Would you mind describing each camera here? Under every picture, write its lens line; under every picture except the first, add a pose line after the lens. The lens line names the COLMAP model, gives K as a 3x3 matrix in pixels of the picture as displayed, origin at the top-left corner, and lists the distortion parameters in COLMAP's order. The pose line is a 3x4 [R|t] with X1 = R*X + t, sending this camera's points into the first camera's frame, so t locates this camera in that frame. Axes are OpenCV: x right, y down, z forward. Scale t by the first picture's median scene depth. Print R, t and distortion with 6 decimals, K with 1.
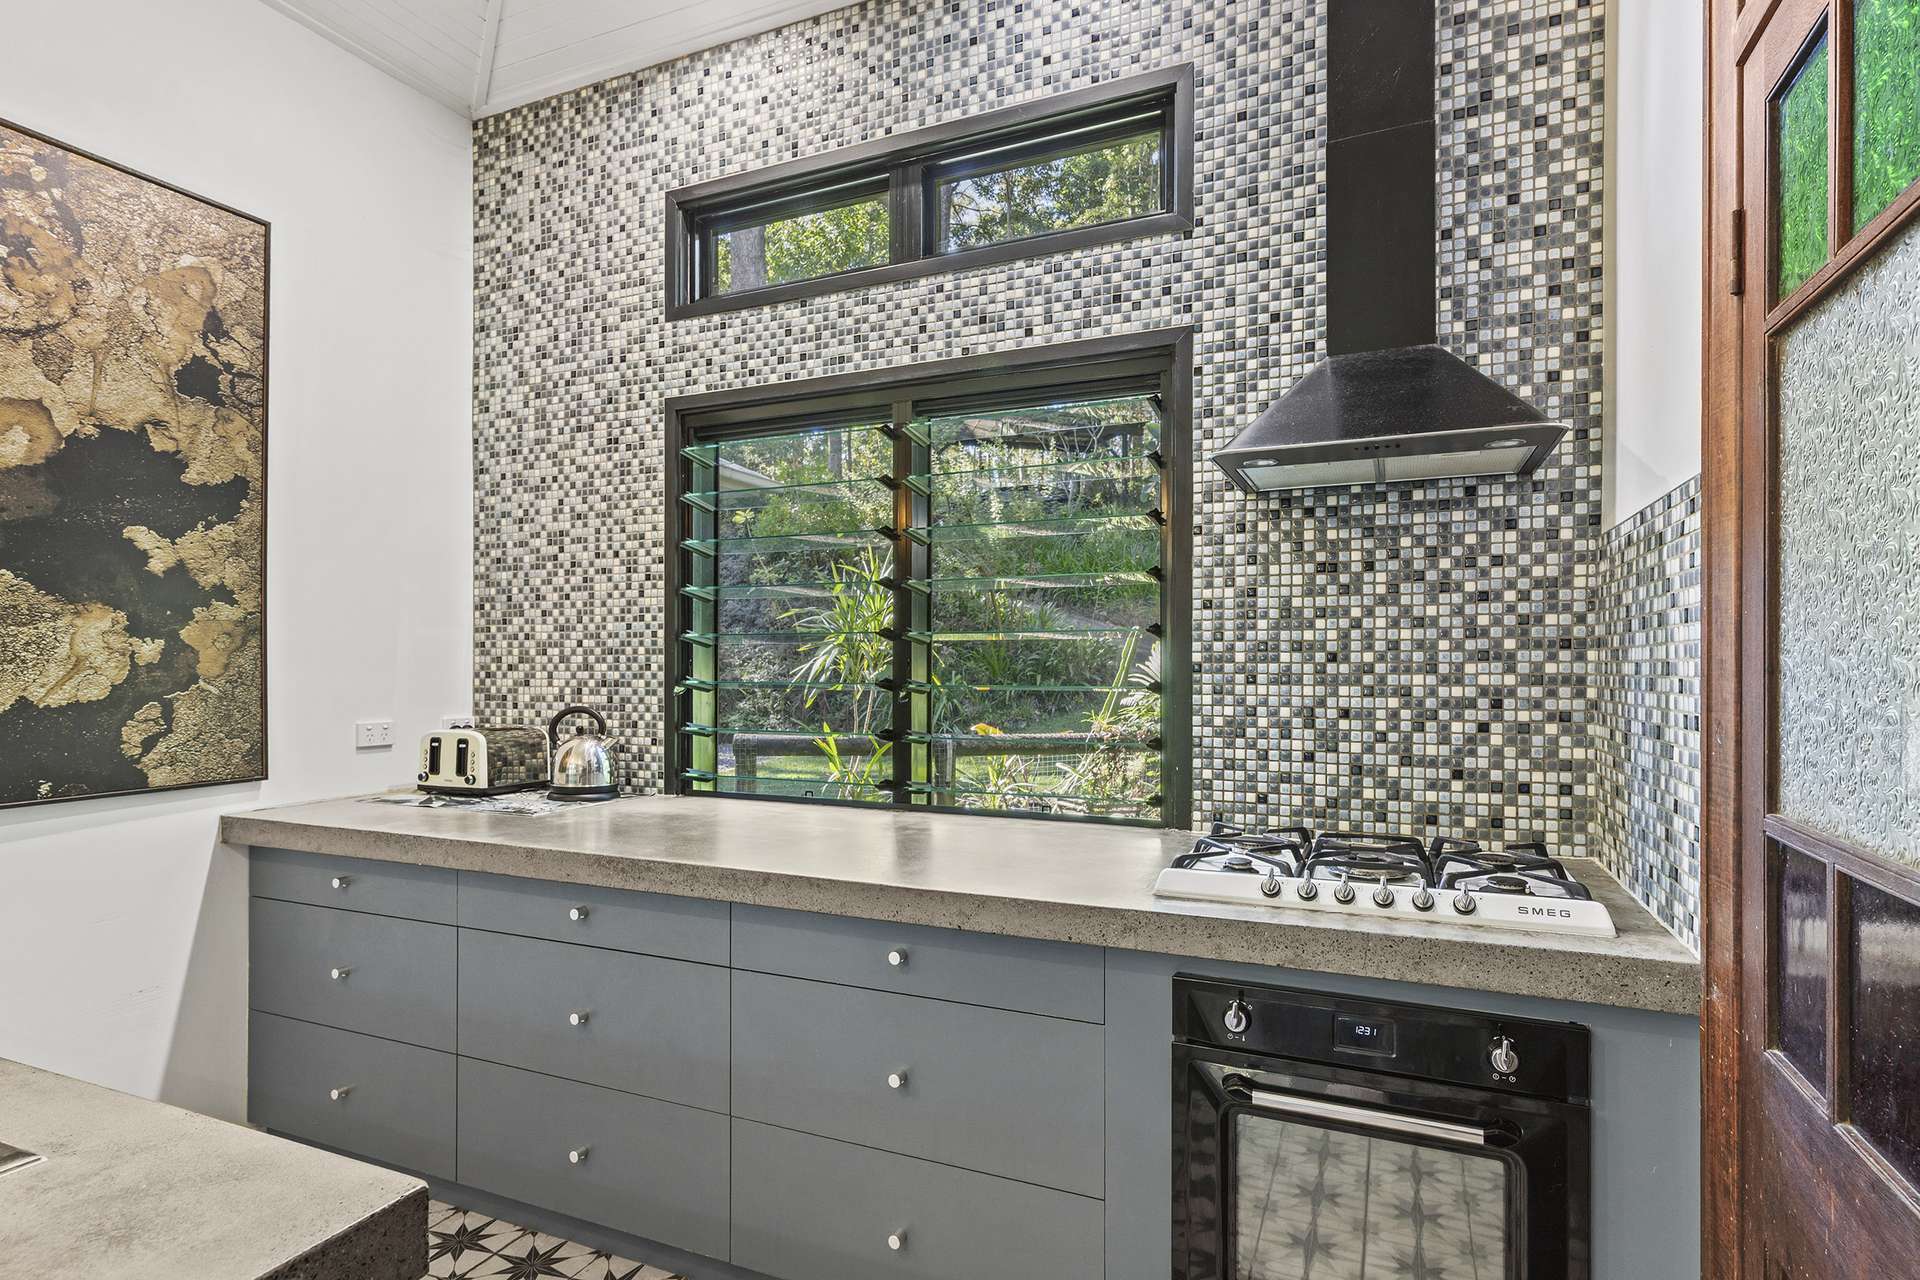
lens RADIAL K [[963.3, 0, 941.0], [0, 963.3, 660.3], [0, 0, 1]] dist [0.004736, 0.000025]
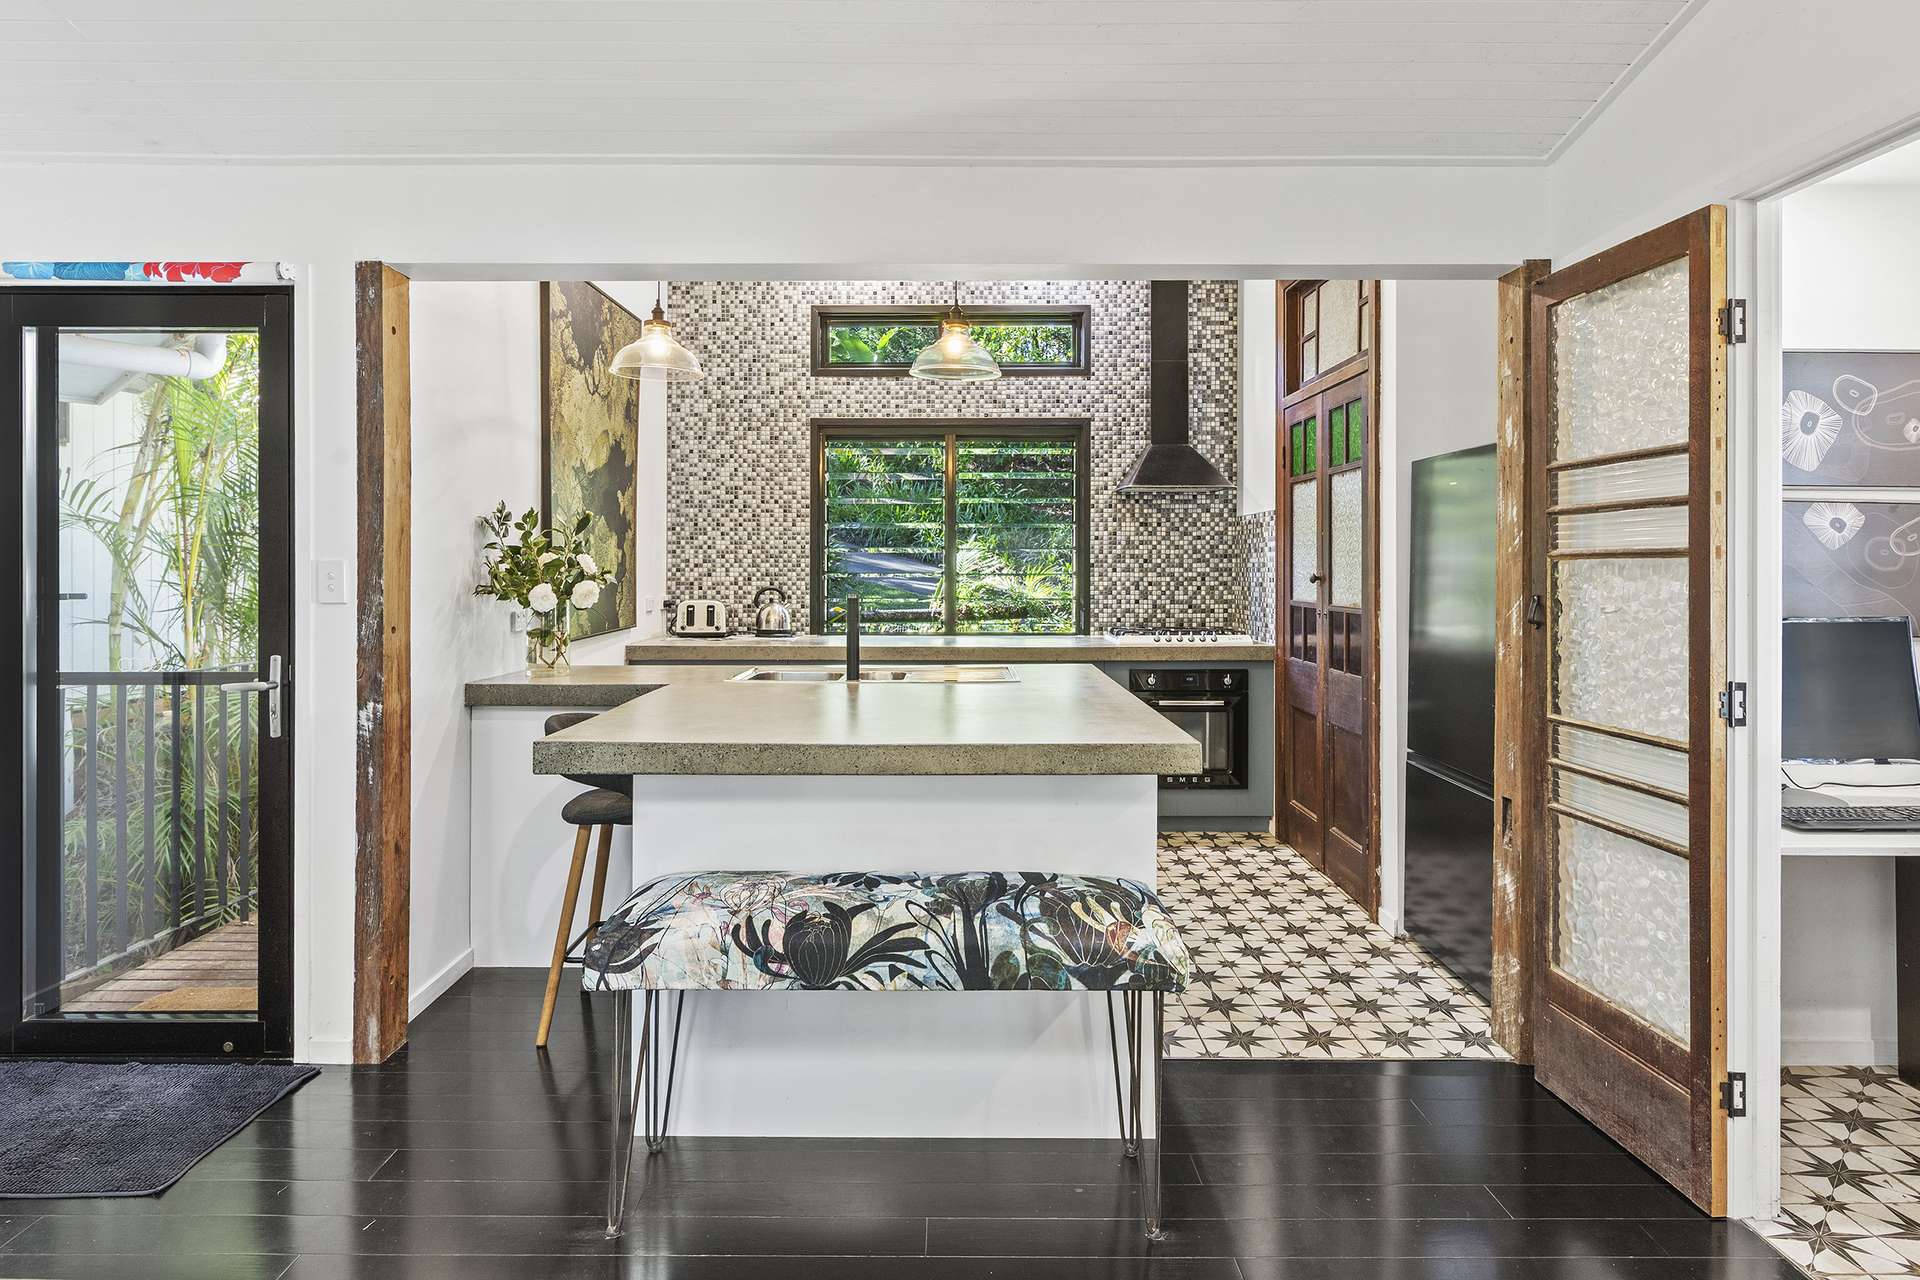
lens RADIAL K [[963.3, 0, 993.5], [0, 963.3, 557.6], [0, 0, 1]] dist [0.004736, 0.000025]
pose [[0.904106, 0.004008, 0.427289, -0.901978], [-0.001908, 0.999984, -0.005342, 0.002028], [-0.427304, 0.004015, 0.904099, -0.956372]]
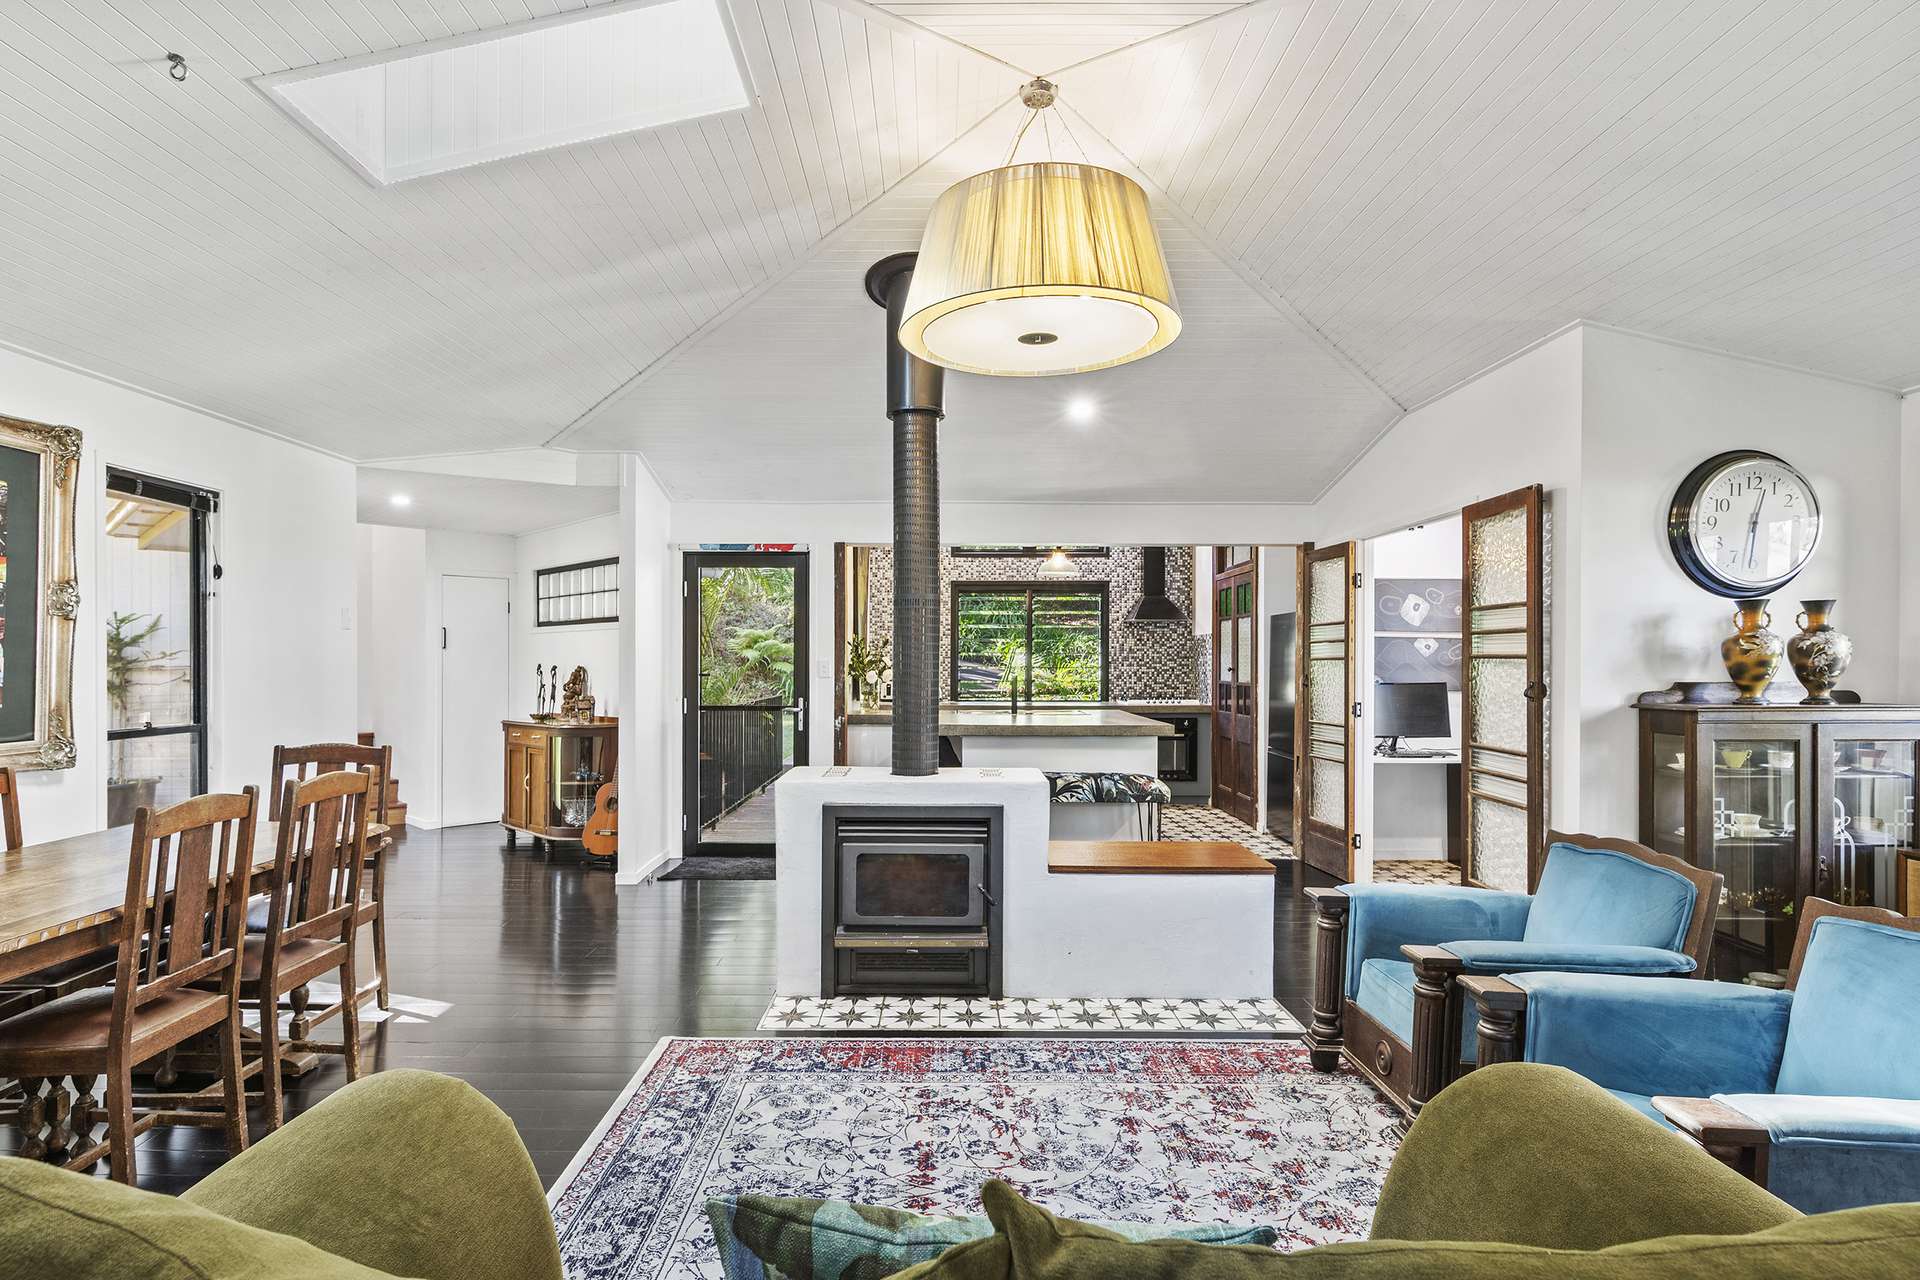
lens RADIAL K [[963.3, 0, 903.9], [0, 963.3, 662.9], [0, 0, 1]] dist [0.004736, 0.000025]
pose [[0.925724, 0.001493, 0.378197, -2.054991], [-0.002936, 0.999990, 0.003241, -0.001799], [-0.378188, -0.004111, 0.925719, -2.426442]]
